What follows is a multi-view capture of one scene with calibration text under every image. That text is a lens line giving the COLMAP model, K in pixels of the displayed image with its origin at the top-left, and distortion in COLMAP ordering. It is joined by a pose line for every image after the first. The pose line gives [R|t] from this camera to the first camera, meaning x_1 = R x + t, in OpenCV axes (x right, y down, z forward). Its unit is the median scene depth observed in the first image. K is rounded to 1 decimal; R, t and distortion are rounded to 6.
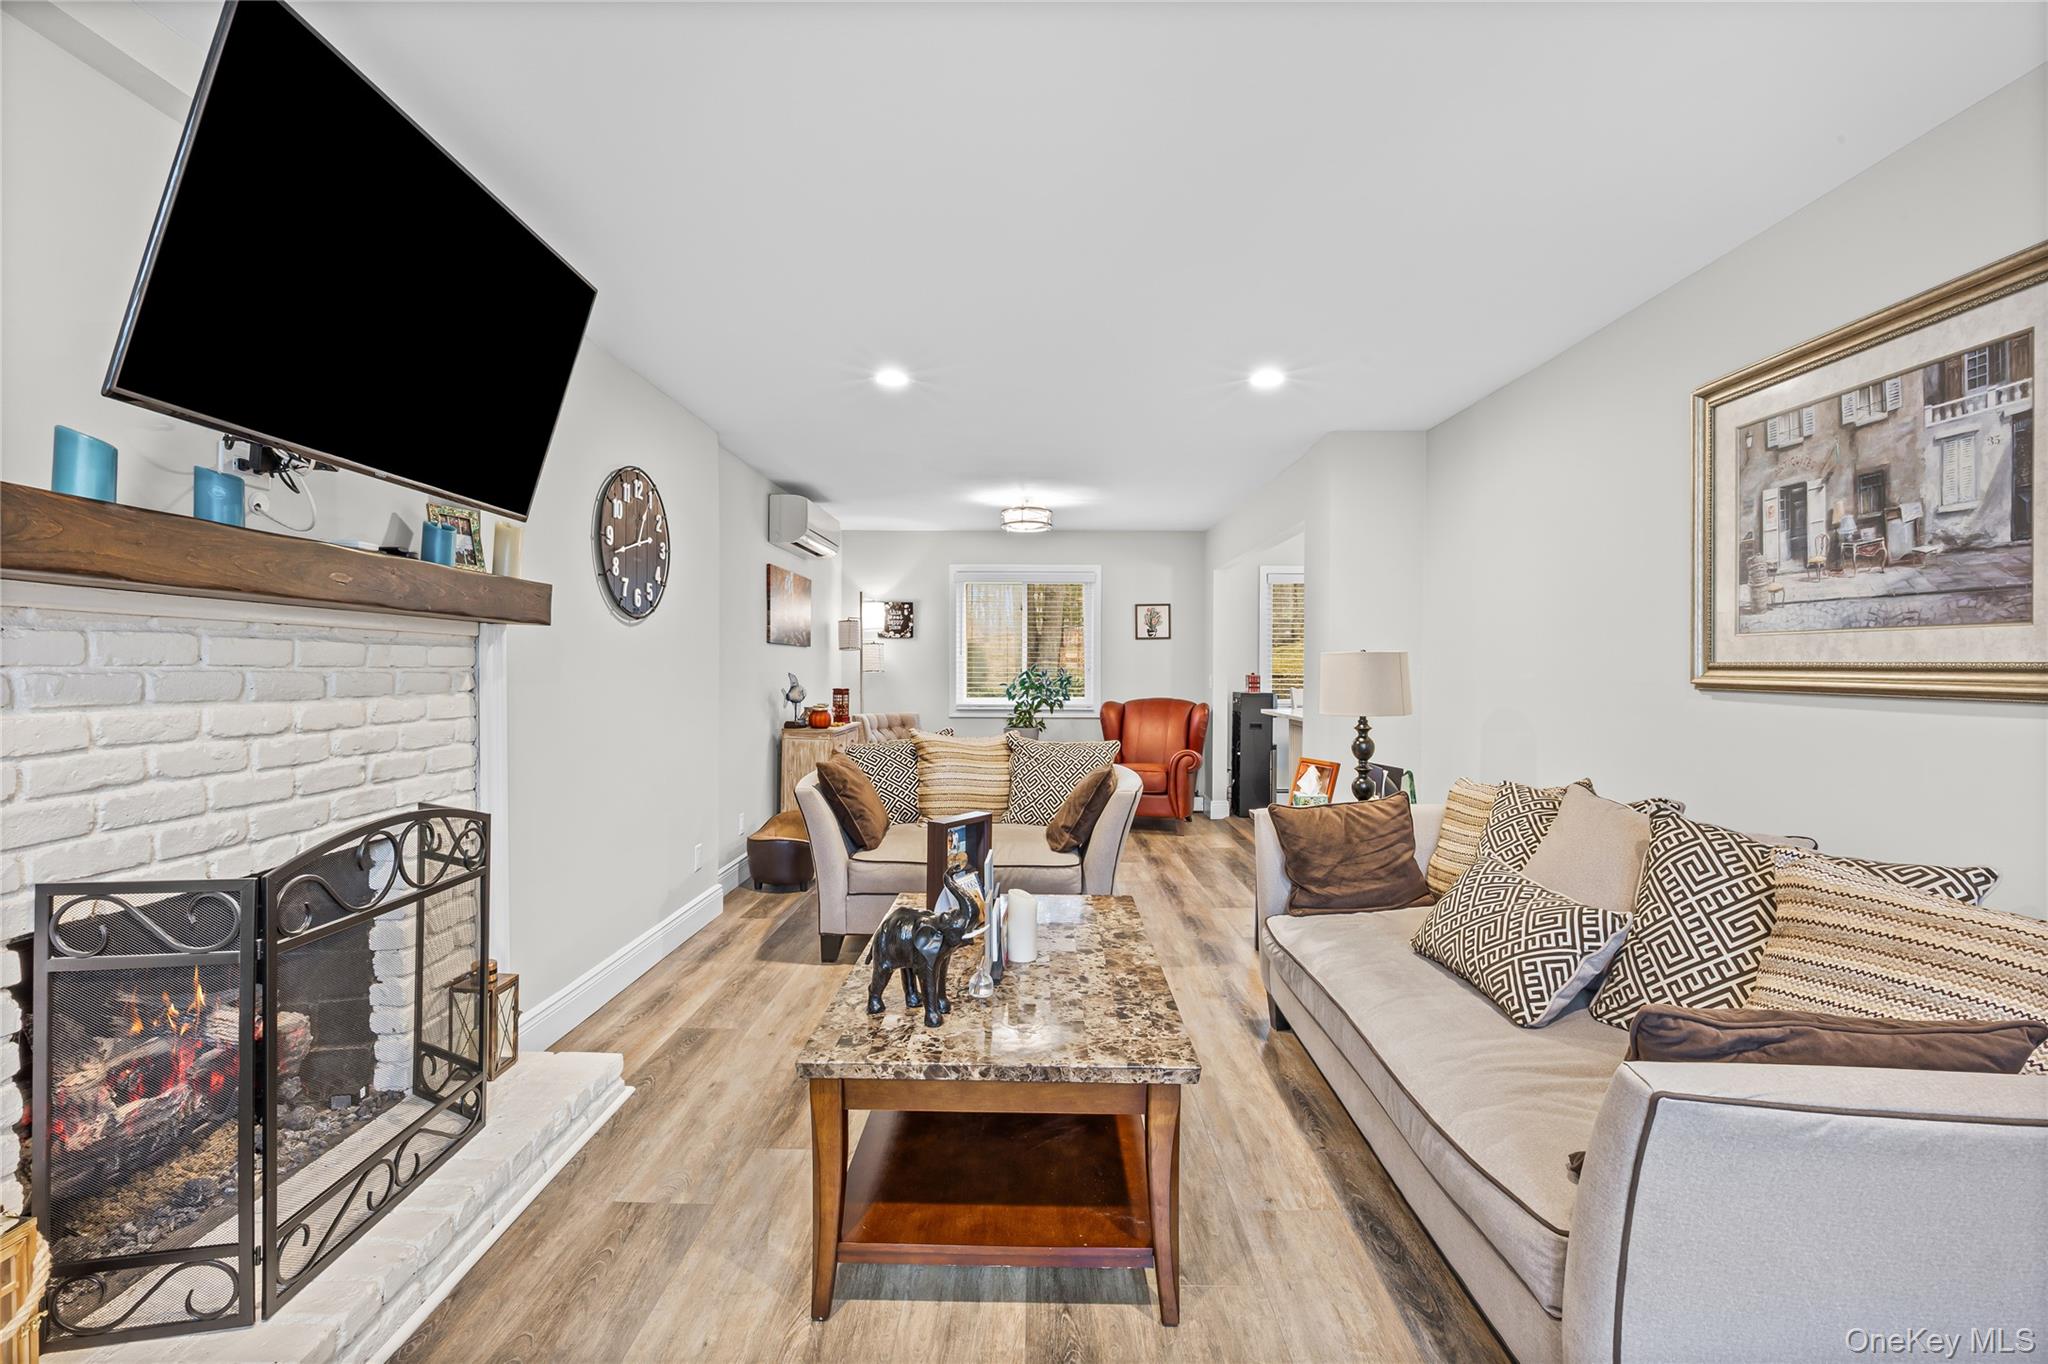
lens RADIAL K [[937.7, 0, 1025.0], [0, 937.7, 675.9], [0, 0, 1]] dist [0.001424, -0.000057]
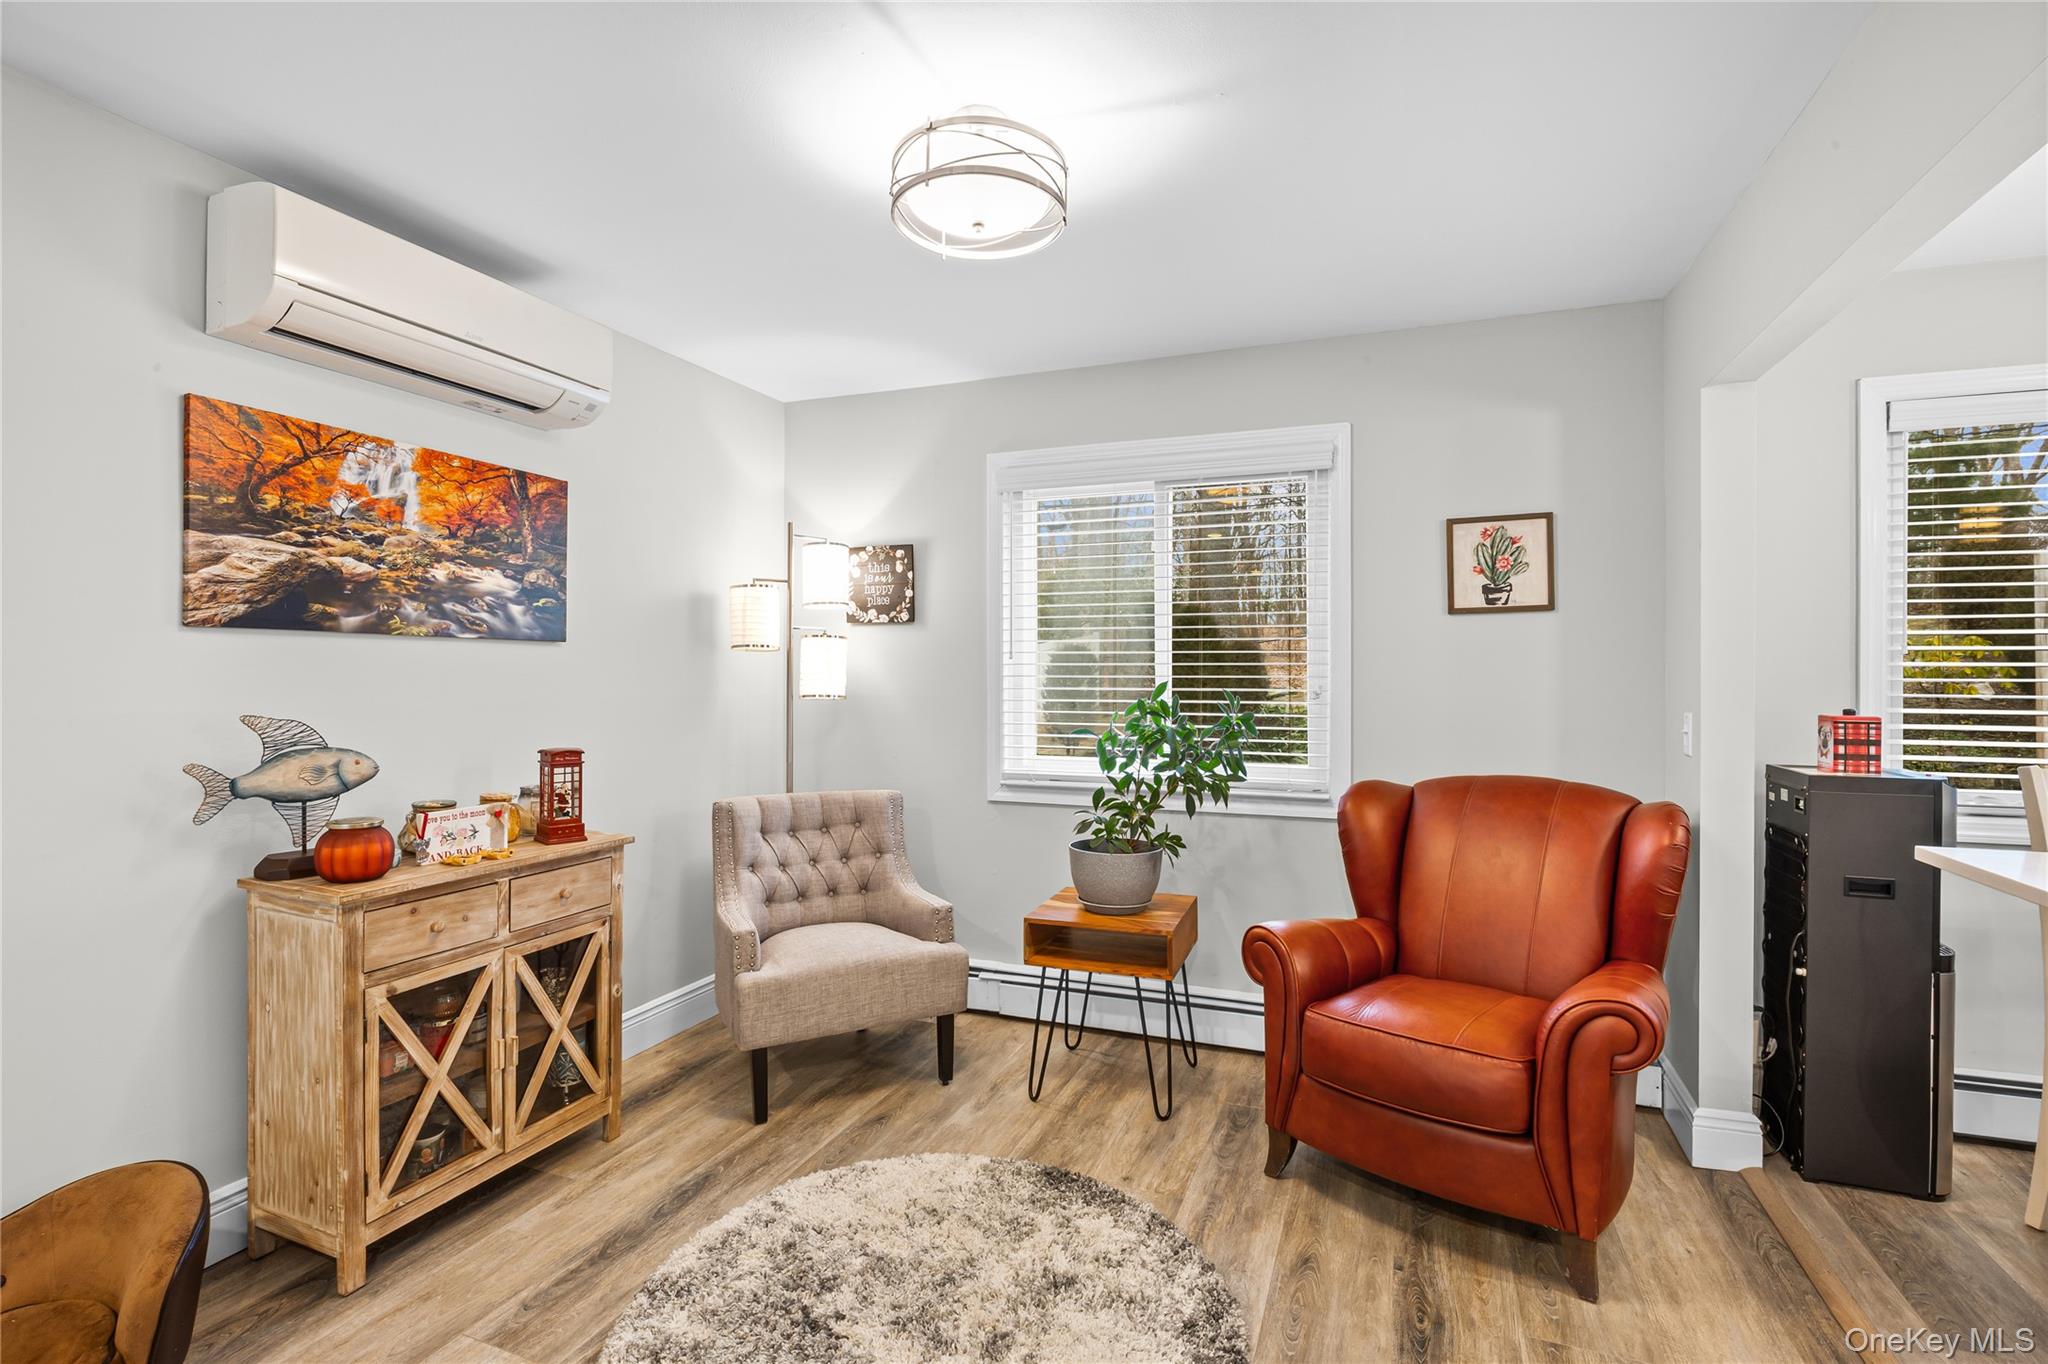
lens RADIAL K [[994.4, 0, 1011.7], [0, 994.4, 670.7], [0, 0, 1]] dist [-0.005021, -0.001078]
pose [[0.933251, -0.003791, -0.359204, 0.099752], [-0.000822, 0.999919, -0.012691, -0.011293], [0.359223, 0.012139, 0.933173, 0.581202]]
